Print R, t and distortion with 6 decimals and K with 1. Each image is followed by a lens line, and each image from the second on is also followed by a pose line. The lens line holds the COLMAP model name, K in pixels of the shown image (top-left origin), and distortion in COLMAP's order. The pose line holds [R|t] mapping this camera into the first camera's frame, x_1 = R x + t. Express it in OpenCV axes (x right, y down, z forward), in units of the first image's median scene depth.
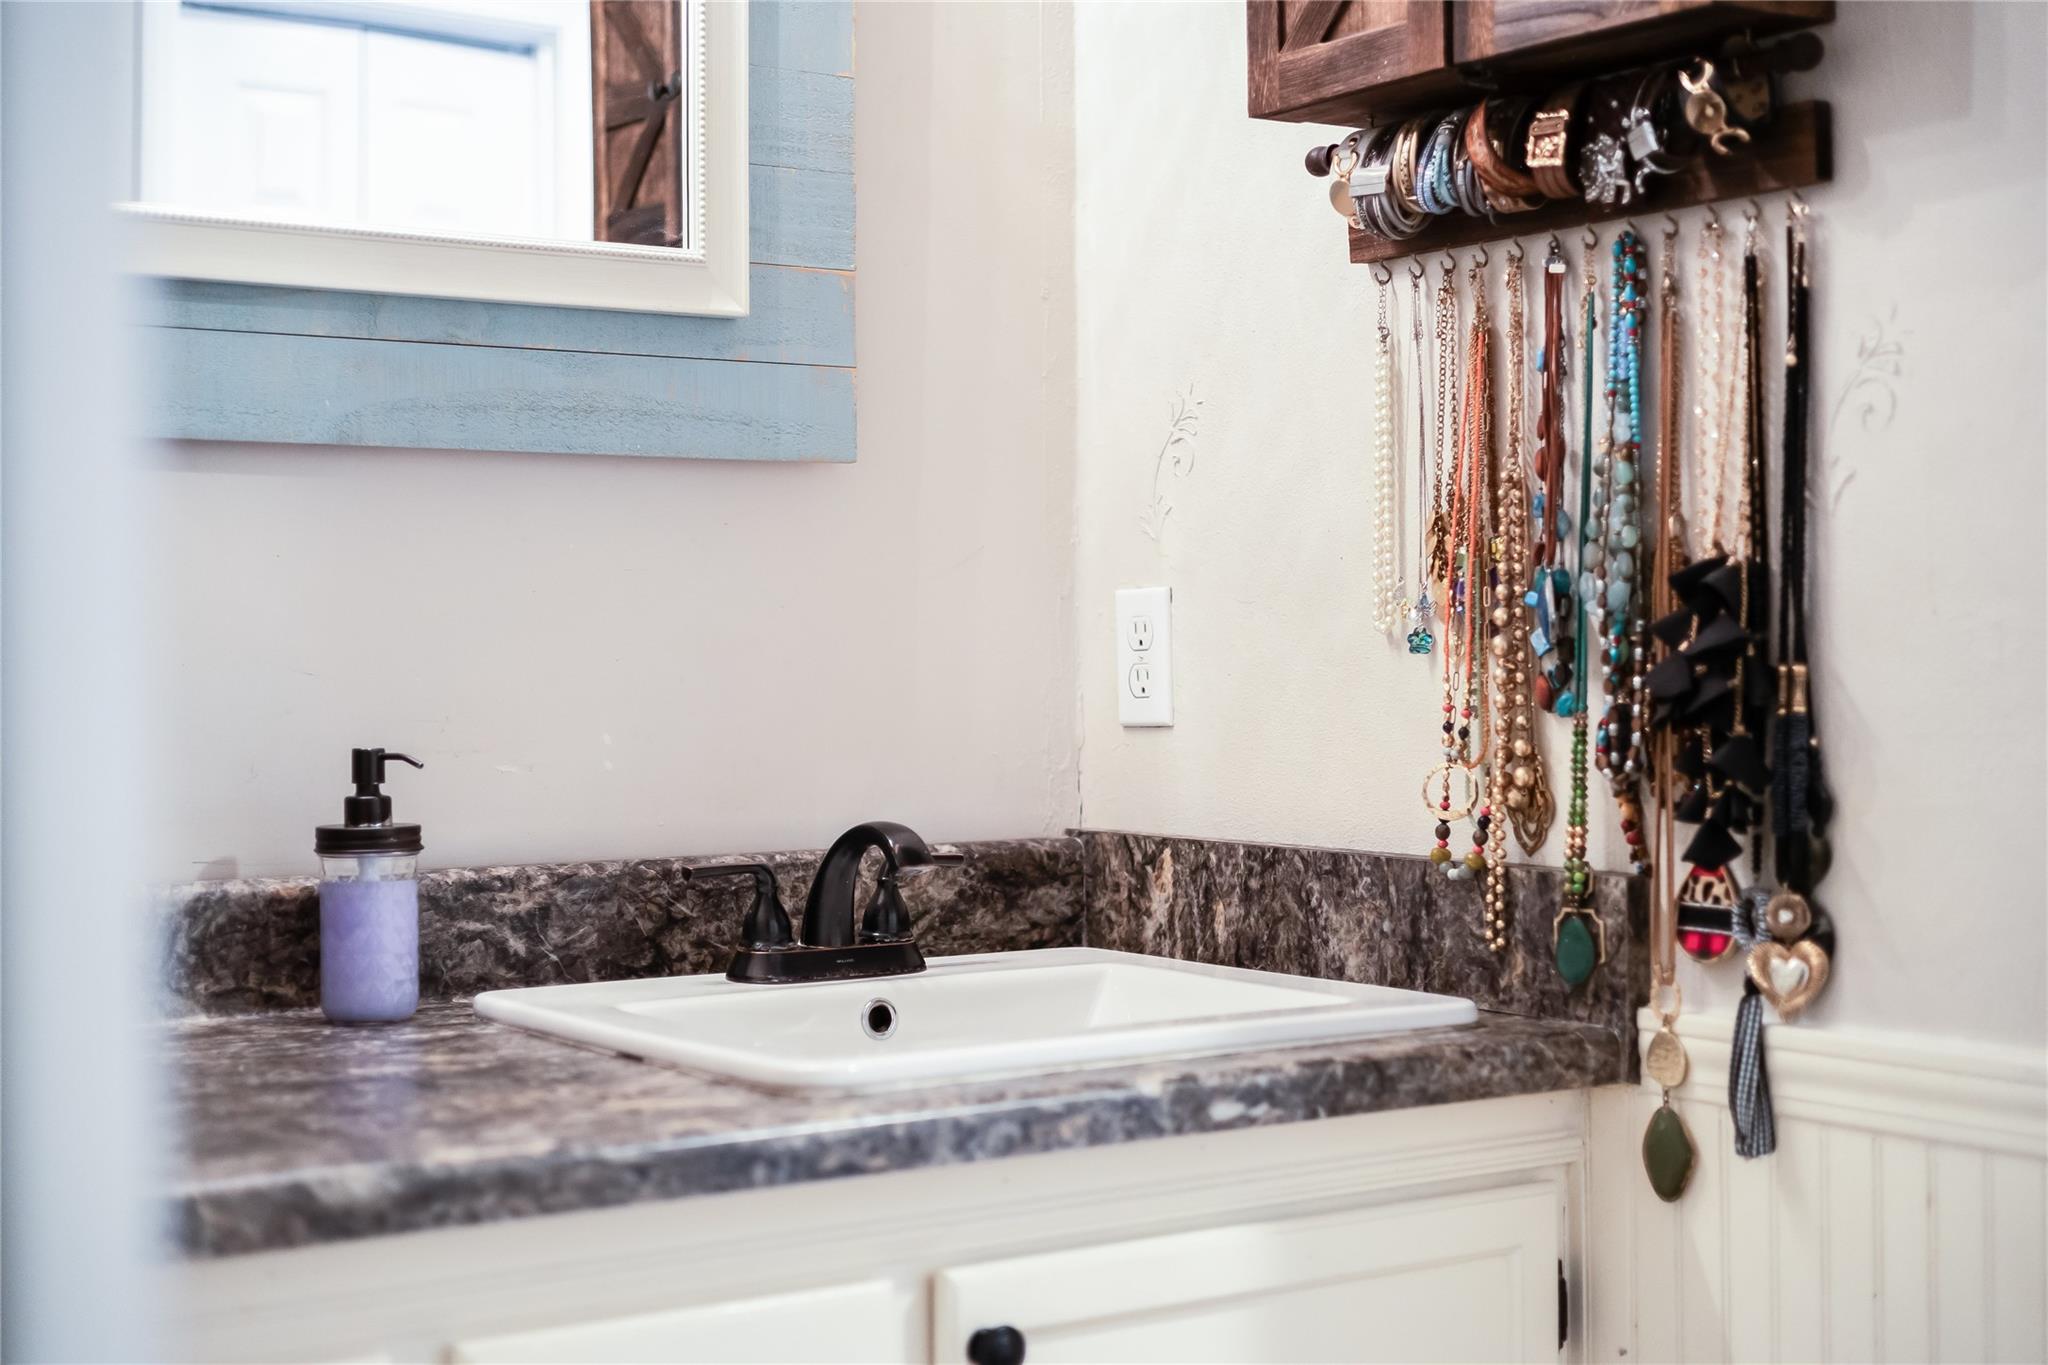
lens RADIAL K [[2969.6, 0, 1020.5], [0, 2969.6, 690.6], [0, 0, 1]] dist [0.067322, 0.000000]
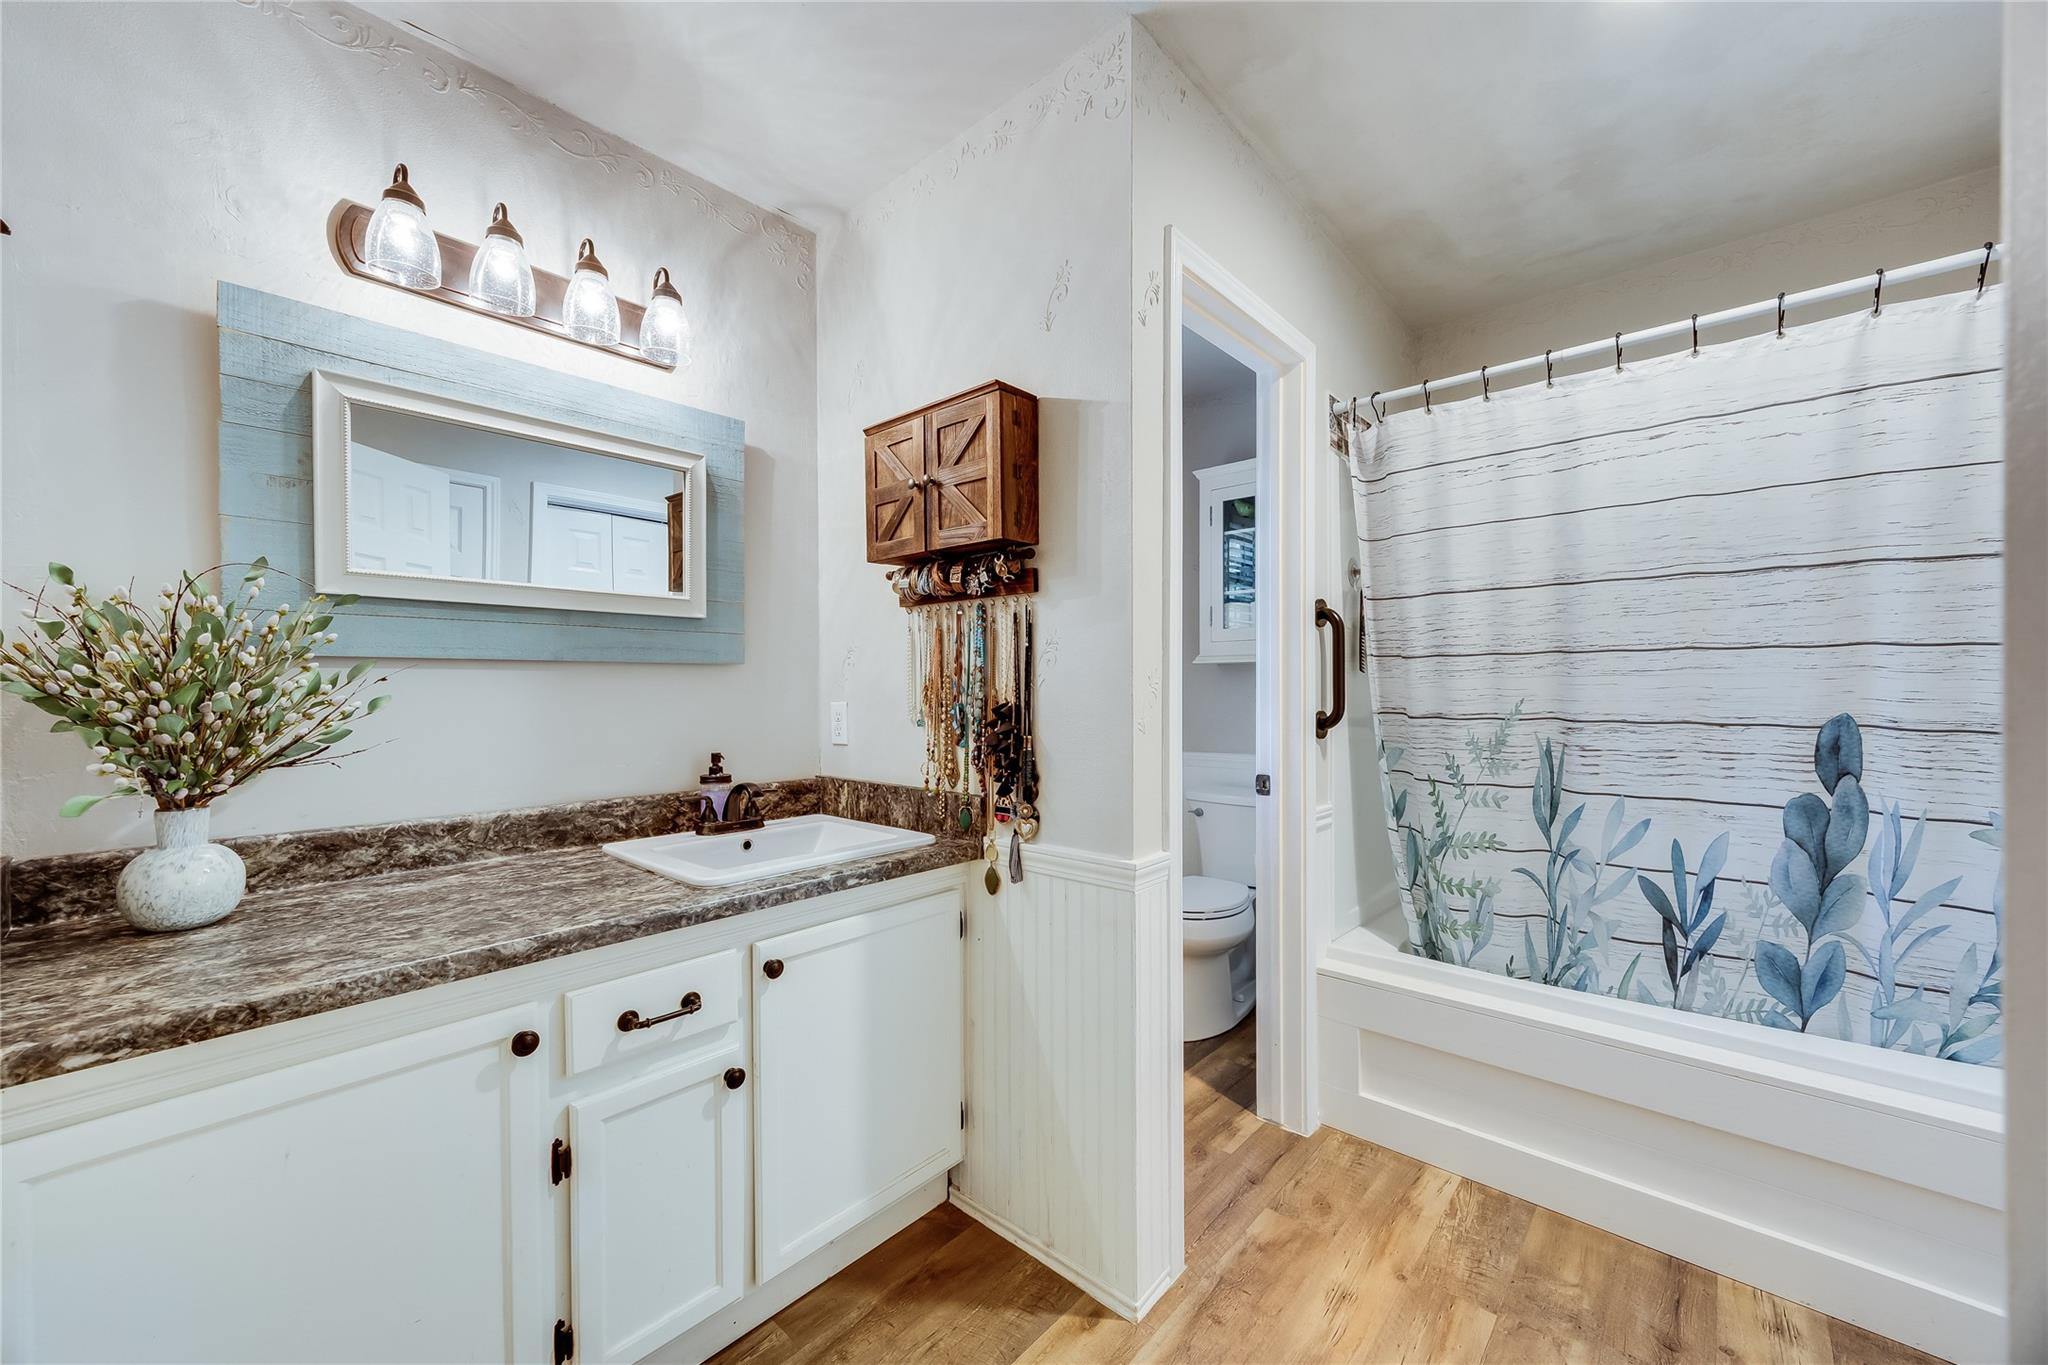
lens RADIAL K [[788.5, 0, 1030.2], [0, 788.5, 700.1], [0, 0, 1]] dist [0.000875, -0.000530]
pose [[0.971512, -0.001720, 0.236986, 0.049057], [0.001249, 0.999997, 0.002136, -0.047287], [-0.236988, -0.001779, 0.971511, 0.131568]]
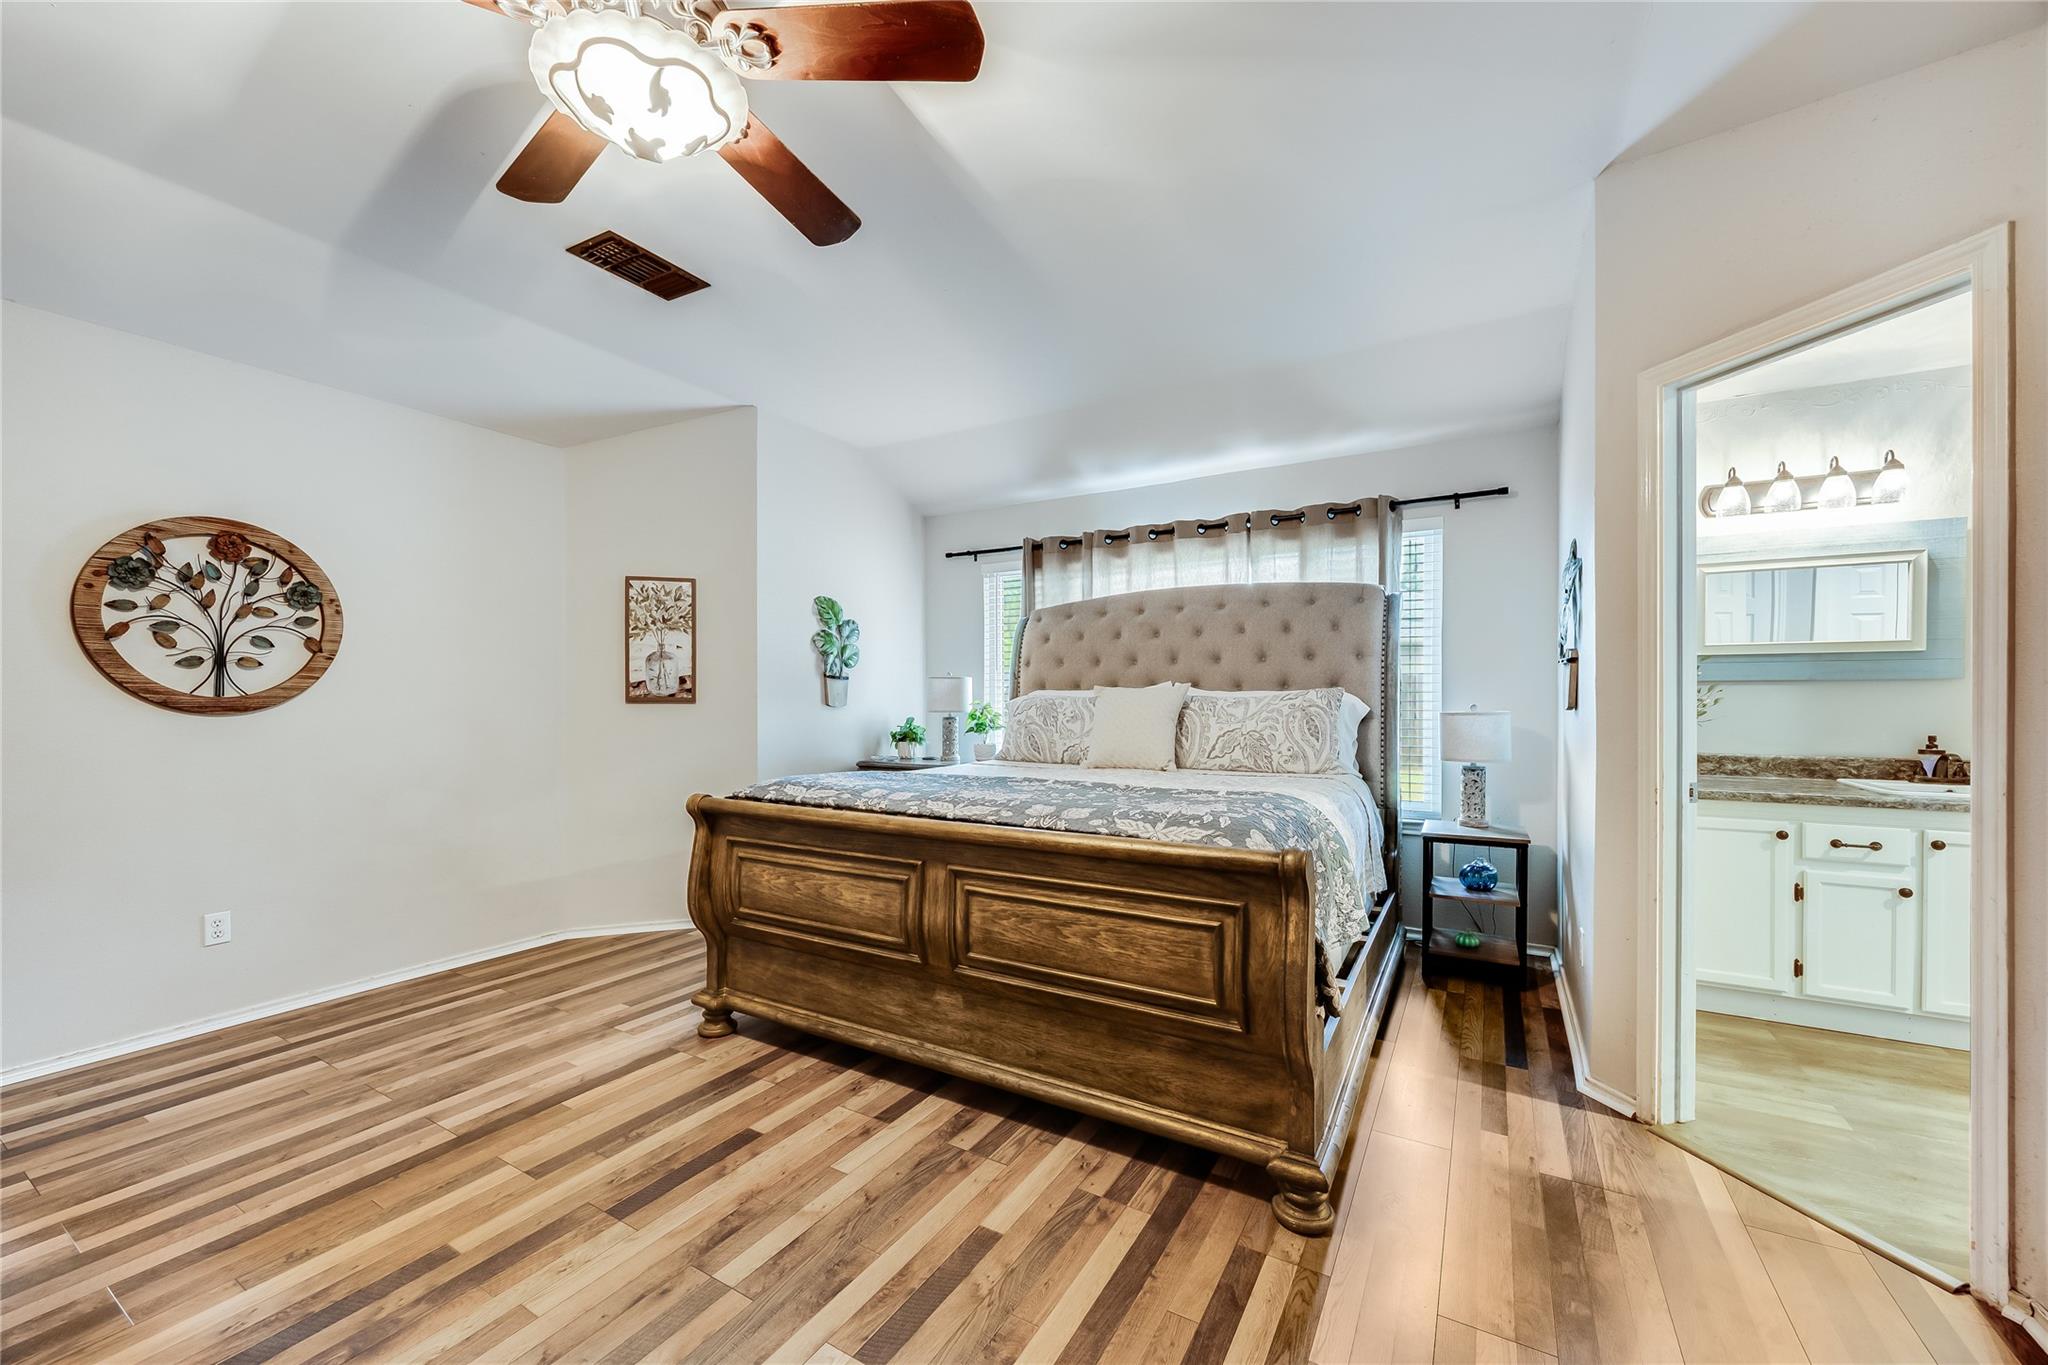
lens RADIAL K [[798.2, 0, 1025.4], [0, 798.2, 697.1], [0, 0, 1]] dist [-0.000460, 0.000530]
pose [[0.434096, 0.009159, -0.900820, 0.526261], [-0.013291, 0.999905, 0.003762, -0.038081], [0.900768, 0.010339, 0.434177, -1.074352]]
